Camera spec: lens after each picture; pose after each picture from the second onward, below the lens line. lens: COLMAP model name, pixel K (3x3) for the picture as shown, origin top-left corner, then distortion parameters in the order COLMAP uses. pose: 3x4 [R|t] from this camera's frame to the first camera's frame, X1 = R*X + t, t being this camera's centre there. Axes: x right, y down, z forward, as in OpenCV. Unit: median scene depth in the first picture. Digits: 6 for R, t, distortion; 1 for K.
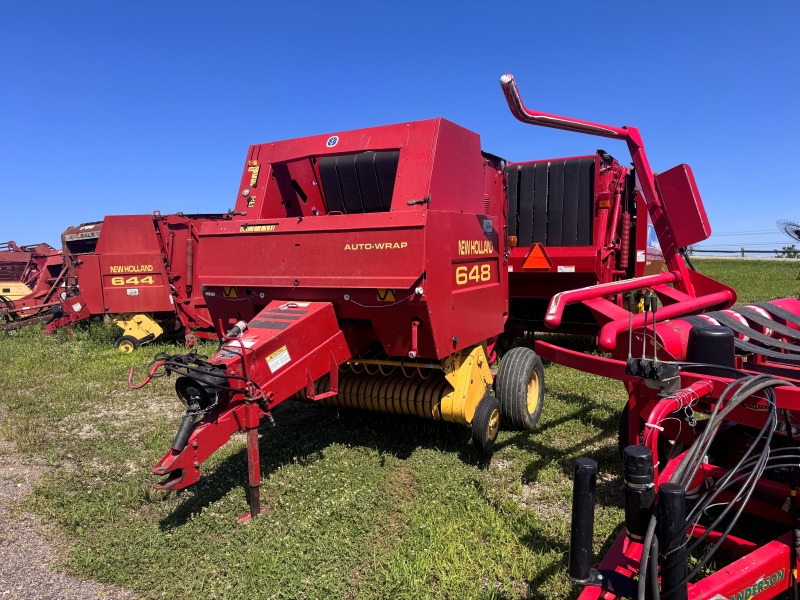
lens RADIAL K [[566.8, 0, 397.8], [0, 566.8, 299.0], [0, 0, 1]] dist [0.060107, -0.078609]
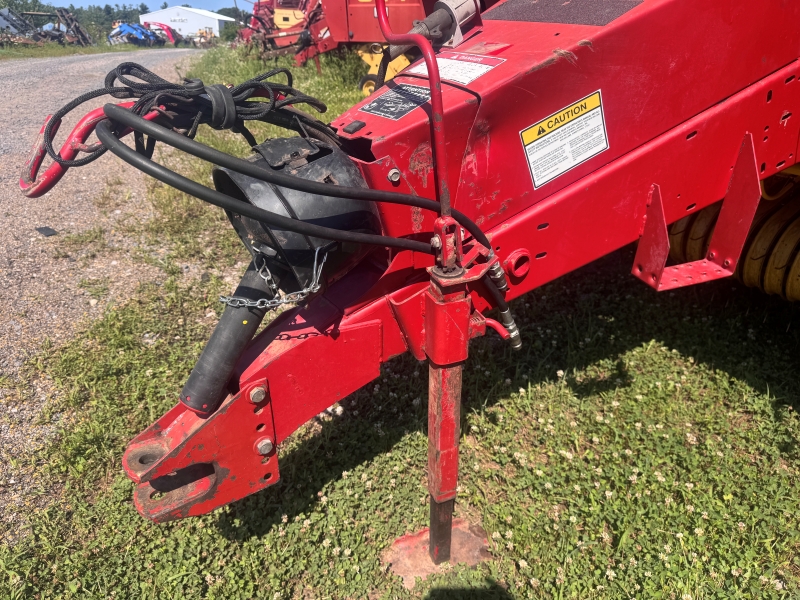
lens RADIAL K [[566.8, 0, 408.5], [0, 566.8, 313.4], [0, 0, 1]] dist [0.060107, -0.078609]
pose [[0.895802, 0.235071, -0.377201, -0.158431], [-0.058753, 0.903867, 0.423759, 0.070249], [0.440554, -0.357442, 0.823497, 0.727907]]
